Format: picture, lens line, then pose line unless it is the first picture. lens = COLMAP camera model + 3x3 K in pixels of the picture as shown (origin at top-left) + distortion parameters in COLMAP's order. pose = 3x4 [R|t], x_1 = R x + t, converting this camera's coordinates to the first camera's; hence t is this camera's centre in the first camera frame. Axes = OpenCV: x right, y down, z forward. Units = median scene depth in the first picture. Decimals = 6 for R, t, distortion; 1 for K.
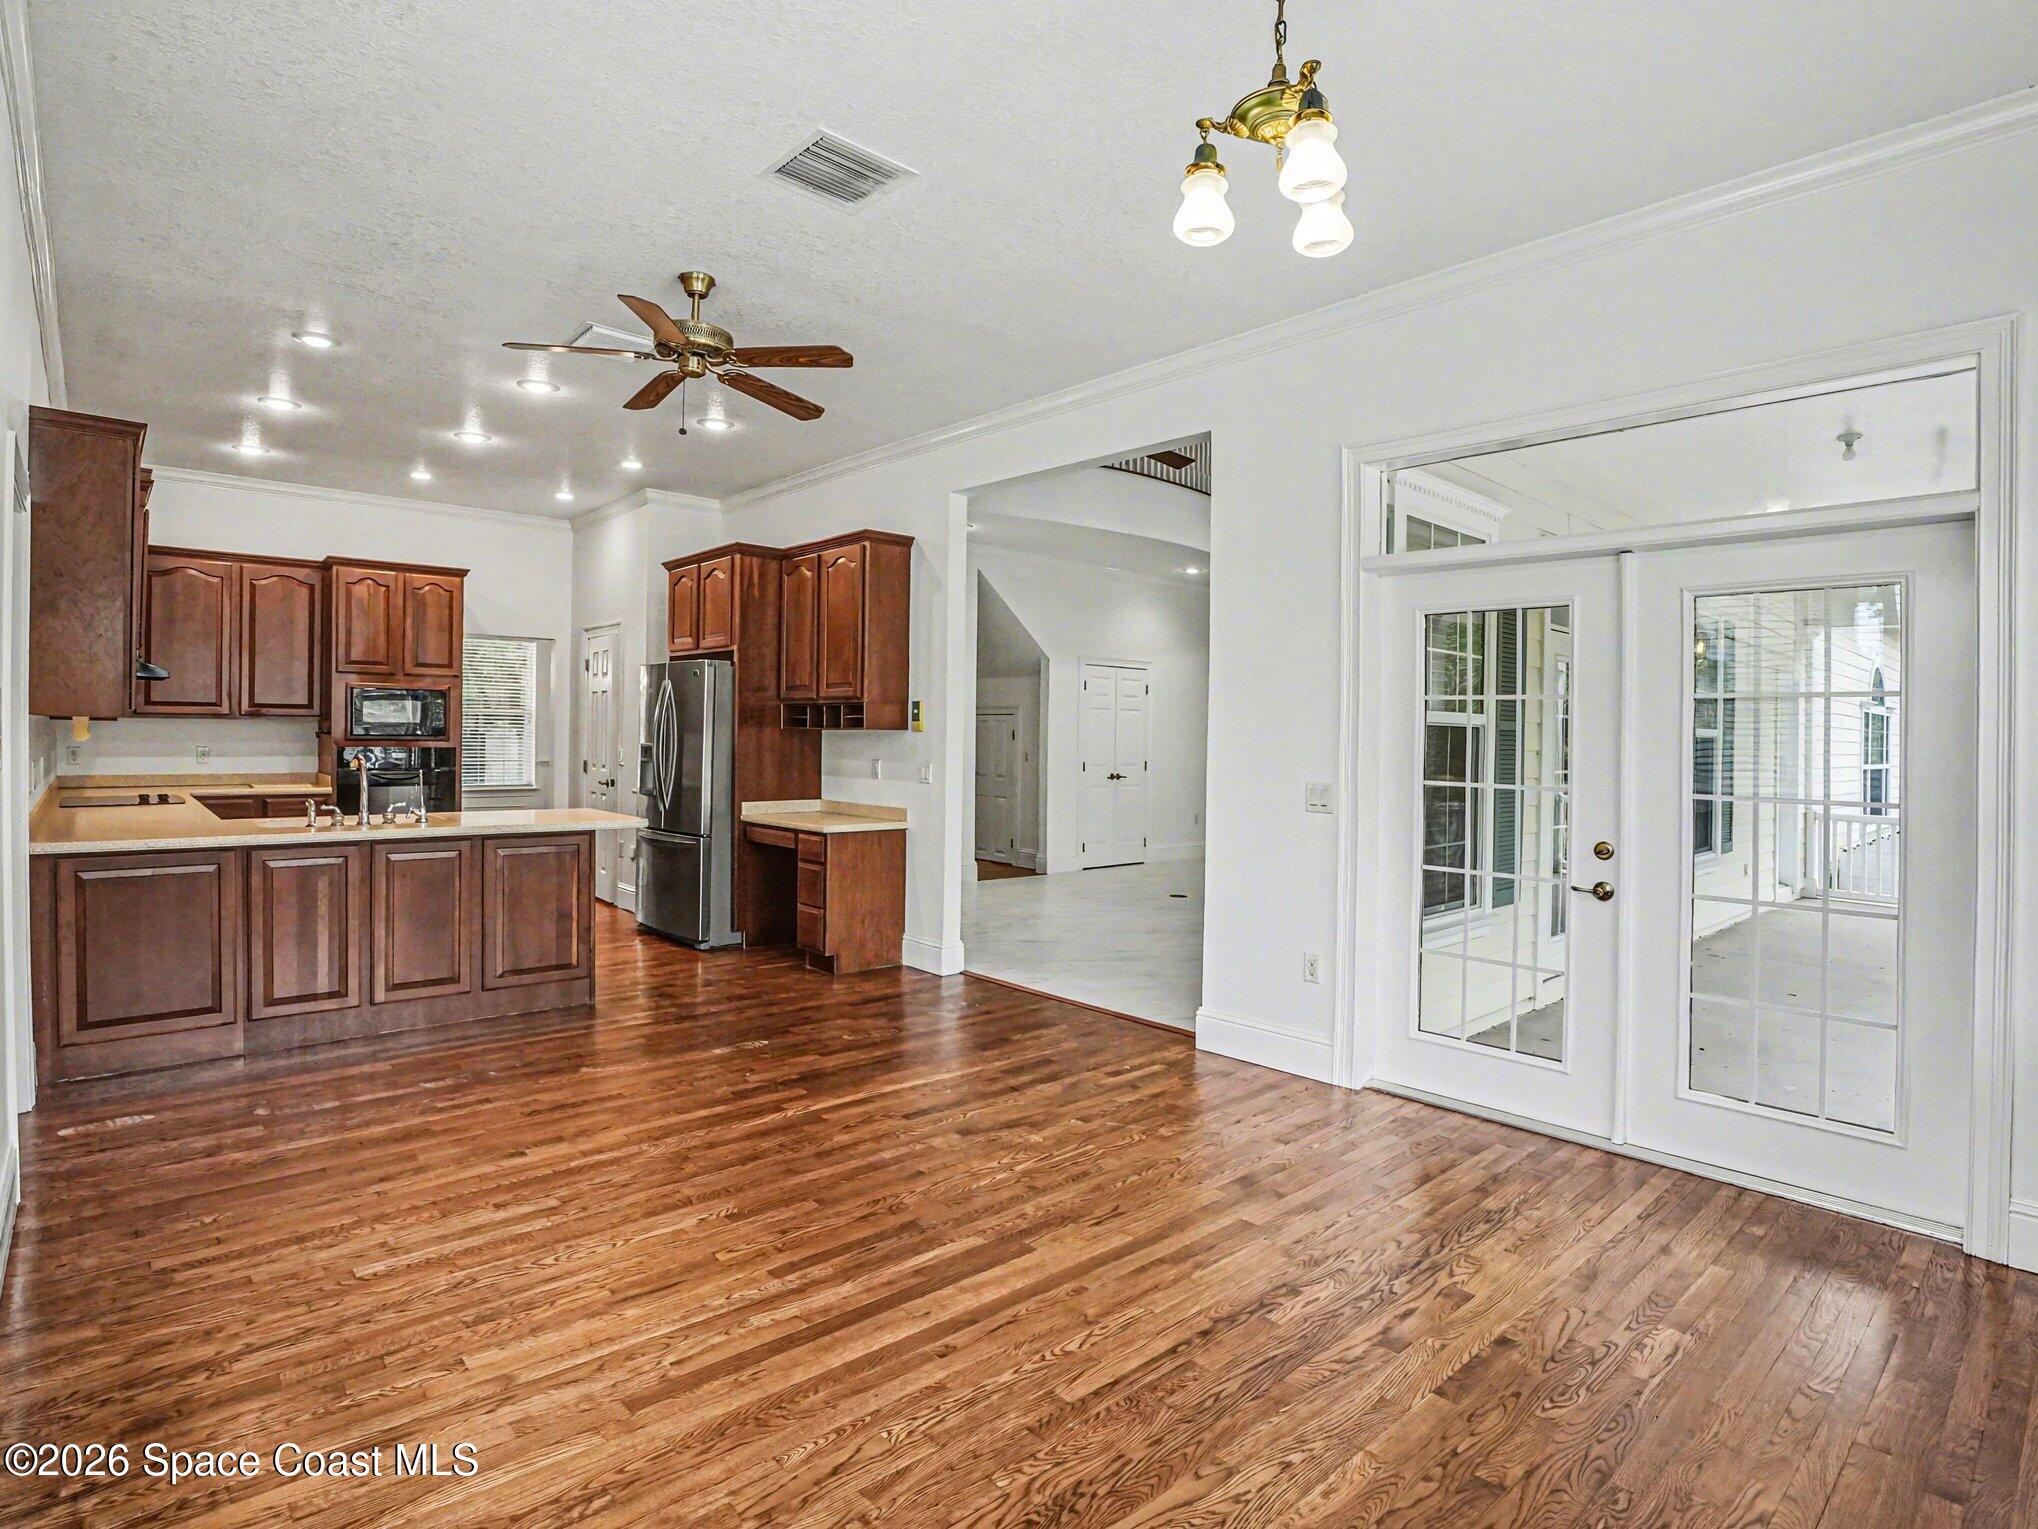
lens RADIAL K [[1093.9, 0, 1019.0], [0, 1093.9, 764.5], [0, 0, 1]] dist [-0.041813, 0.000980]
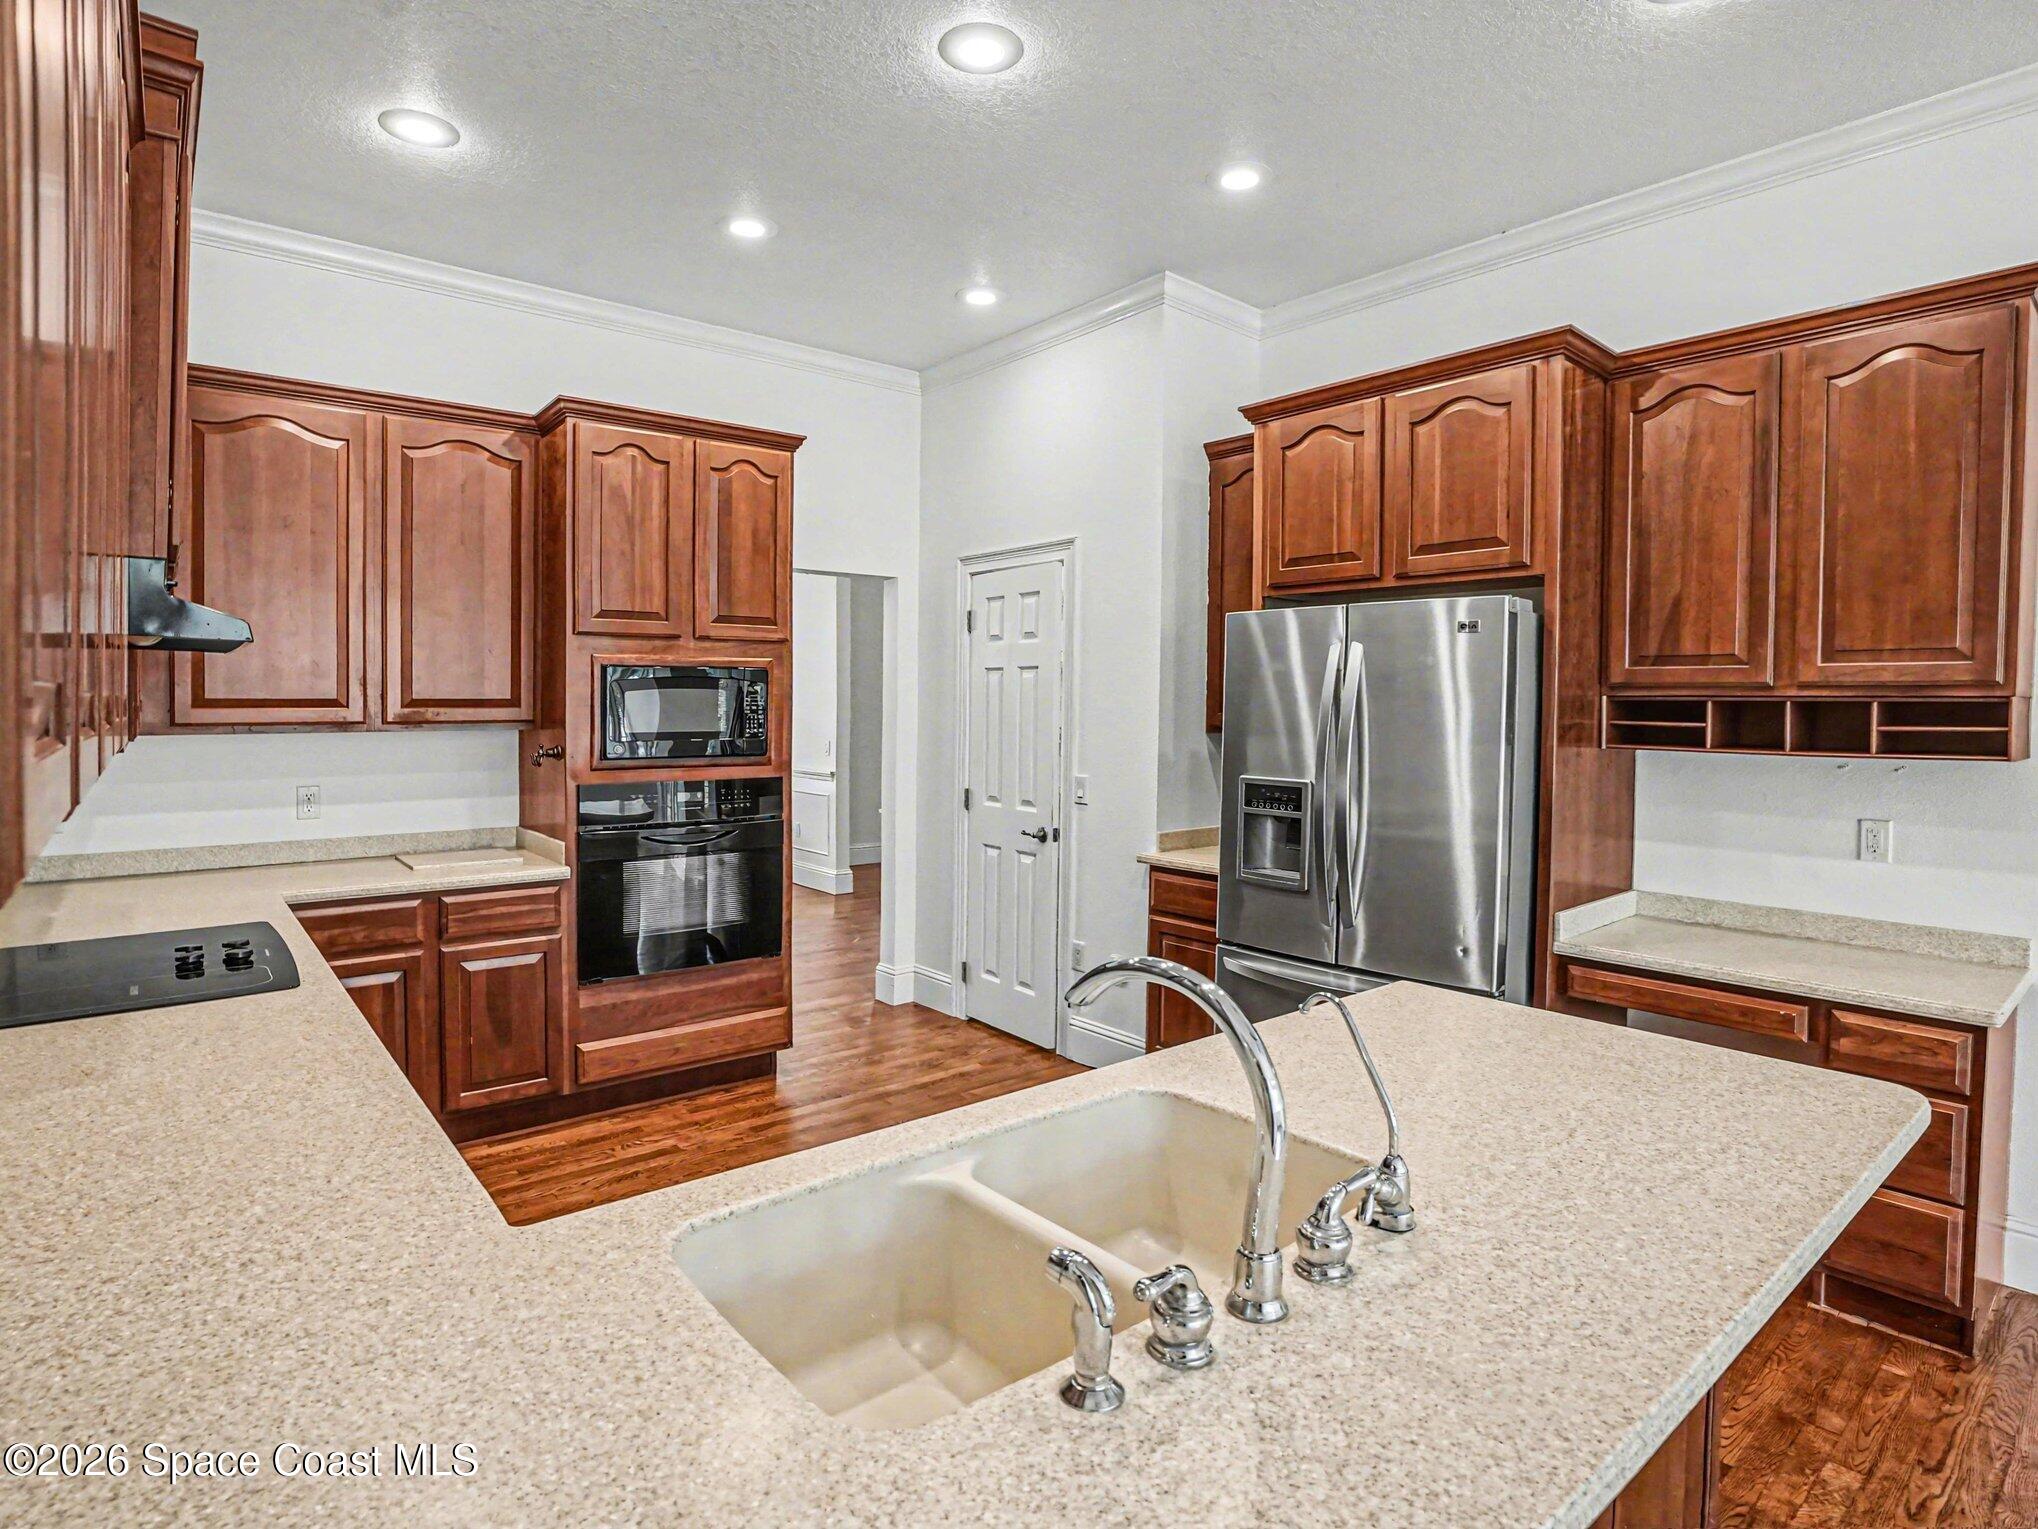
lens RADIAL K [[1093.9, 0, 1019.0], [0, 1093.9, 764.5], [0, 0, 1]] dist [-0.041813, 0.000980]
pose [[0.999960, -0.008899, -0.000590, -0.428553], [0.008912, 0.999562, 0.028213, -0.037960], [0.000338, -0.028217, 0.999602, 0.495196]]
